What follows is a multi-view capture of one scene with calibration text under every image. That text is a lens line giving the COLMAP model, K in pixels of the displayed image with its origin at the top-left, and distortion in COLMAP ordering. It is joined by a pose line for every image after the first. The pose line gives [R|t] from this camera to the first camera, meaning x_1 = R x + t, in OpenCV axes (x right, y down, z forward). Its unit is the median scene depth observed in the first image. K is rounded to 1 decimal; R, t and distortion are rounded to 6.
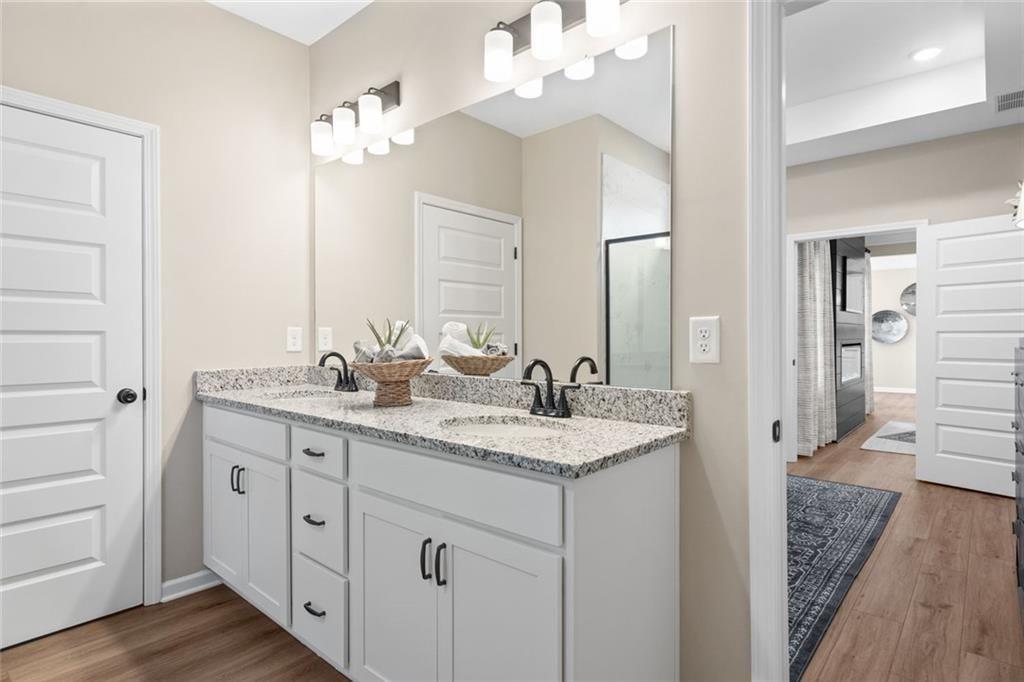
lens RADIAL K [[541.6, 0, 512.6], [0, 541.6, 335.1], [0, 0, 1]] dist [0.002763, 0.000537]
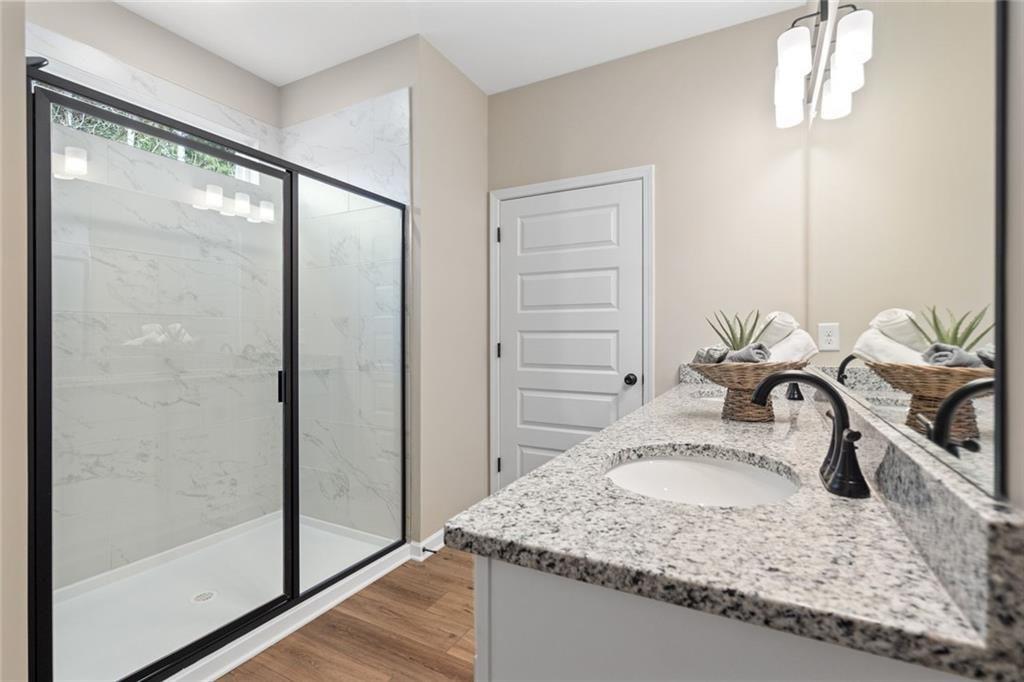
lens RADIAL K [[467.4, 0, 512.0], [0, 467.4, 341.0], [0, 0, 1]] dist [-0.001226, -0.000043]
pose [[0.222449, 0.009789, -0.974895, 0.359785], [0.003212, 0.999937, 0.010773, 0.006446], [0.974939, -0.005528, 0.222404, 0.503000]]
